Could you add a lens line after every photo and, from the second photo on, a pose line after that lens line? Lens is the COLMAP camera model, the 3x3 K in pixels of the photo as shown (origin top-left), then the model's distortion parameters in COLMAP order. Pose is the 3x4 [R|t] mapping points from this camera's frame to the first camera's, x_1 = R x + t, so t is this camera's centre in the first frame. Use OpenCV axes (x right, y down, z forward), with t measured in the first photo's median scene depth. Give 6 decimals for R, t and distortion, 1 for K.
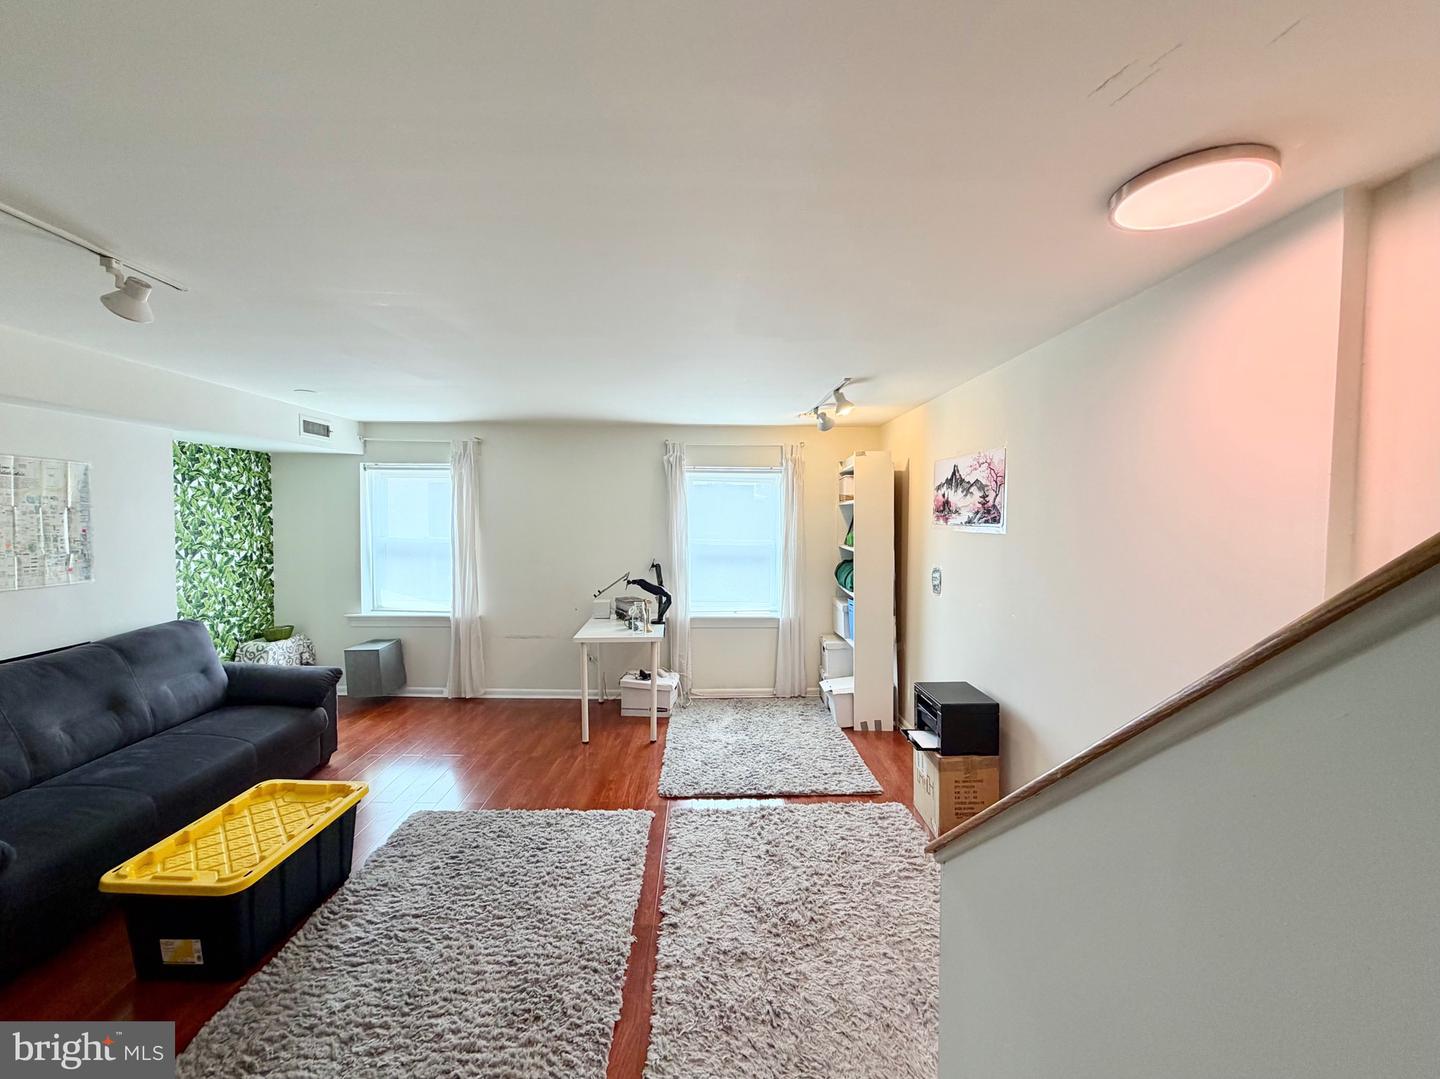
lens RADIAL K [[586.6, 0, 716.1], [0, 586.6, 537.3], [0, 0, 1]] dist [0.000211, -0.000259]
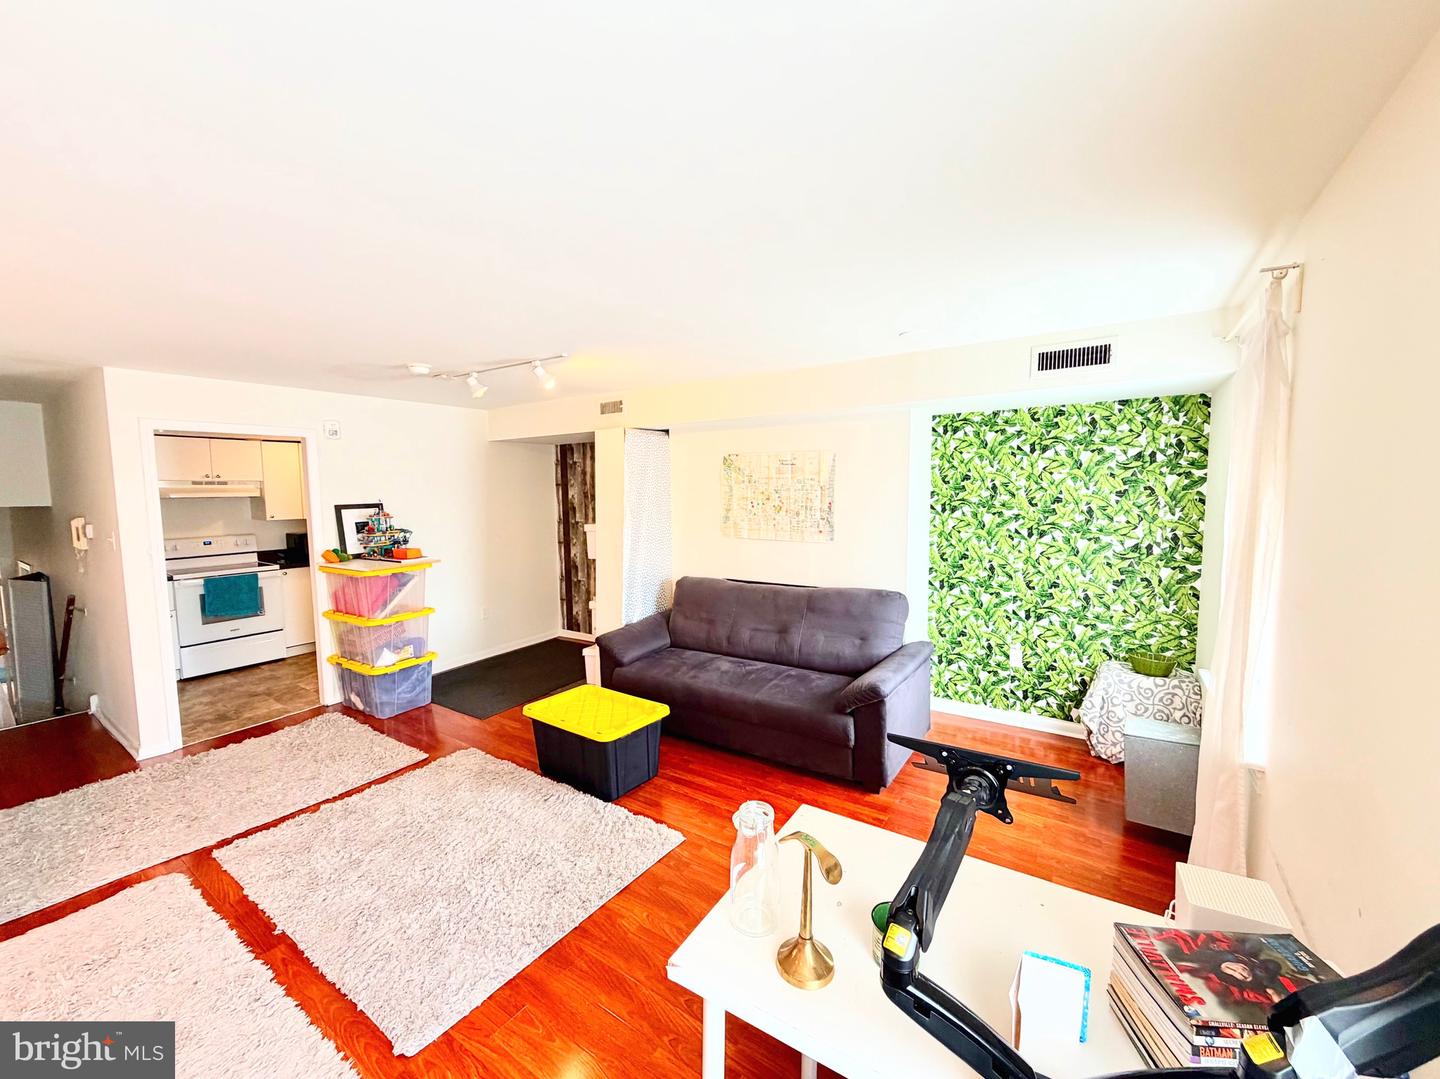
lens RADIAL K [[574.7, 0, 715.1], [0, 574.7, 537.2], [0, 0, 1]] dist [-0.000283, 0.000196]
pose [[-0.581849, 0.066691, -0.810558, 0.101809], [-0.026191, 0.994579, 0.100632, -0.049888], [0.812875, 0.079782, -0.576948, 1.307737]]
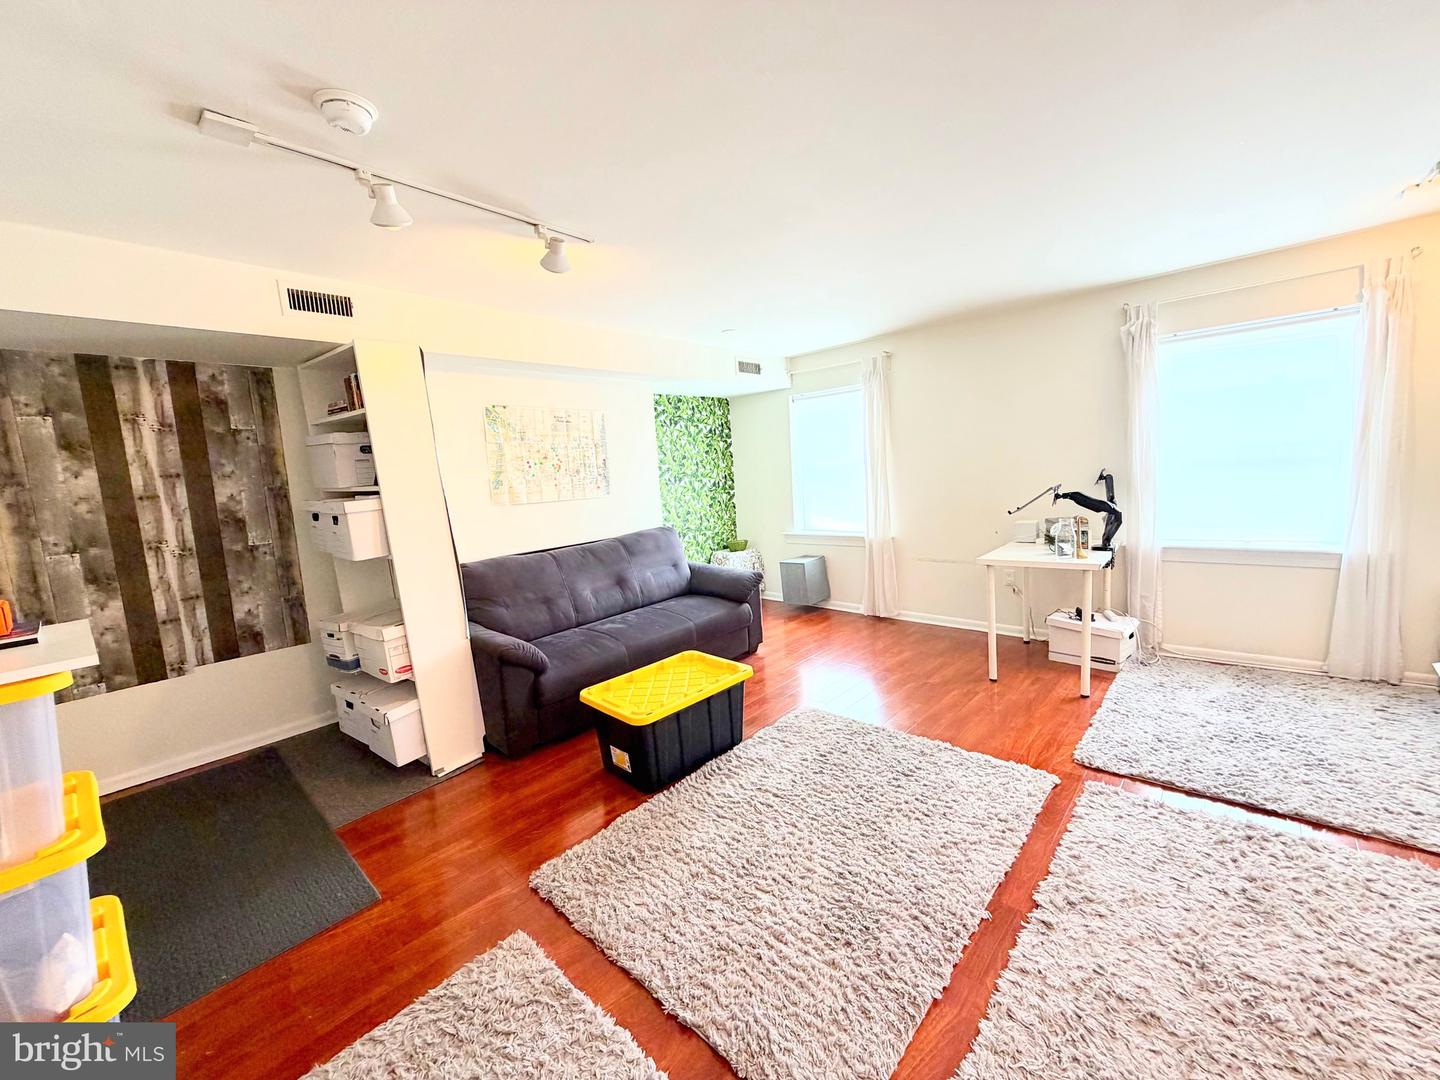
lens RADIAL K [[574.7, 0, 715.1], [0, 574.7, 537.7], [0, 0, 1]] dist [-0.000283, 0.000196]
pose [[0.718642, 0.027879, -0.694821, 0.075570], [0.041748, 0.995664, 0.083130, 0.061089], [0.694126, -0.088748, 0.714362, 0.147972]]
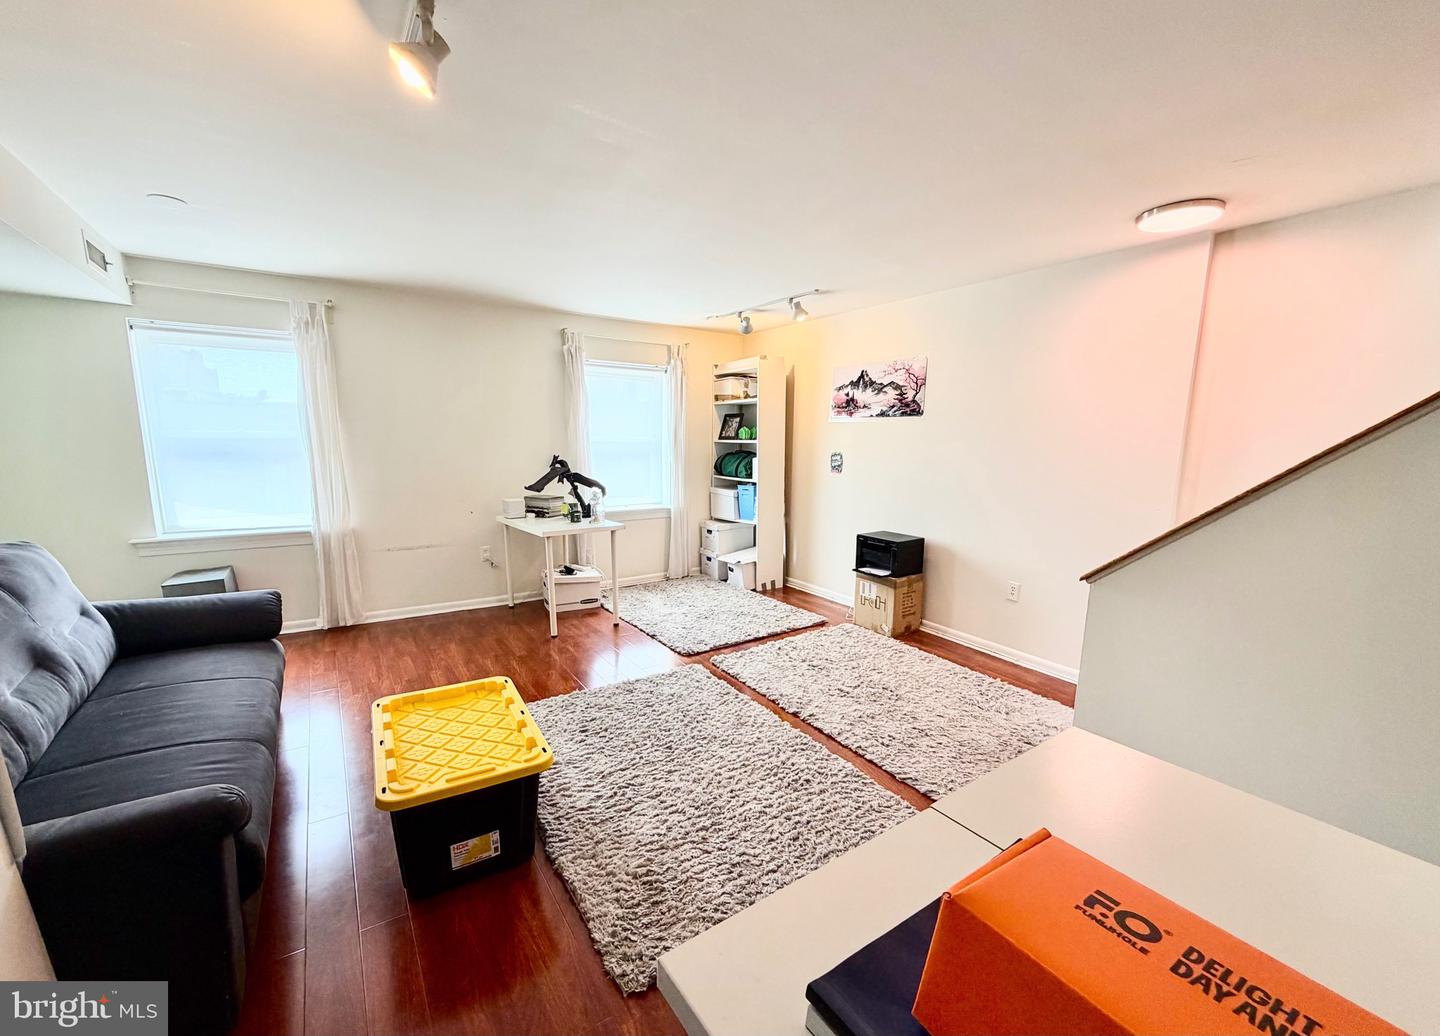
lens RADIAL K [[590.6, 0, 713.4], [0, 590.6, 537.4], [0, 0, 1]] dist [0.000200, 0.000427]
pose [[0.841279, -0.087564, 0.533463, -0.591003], [0.013427, 0.989875, 0.141305, 0.052737], [-0.540435, -0.111714, 0.833936, 0.044313]]
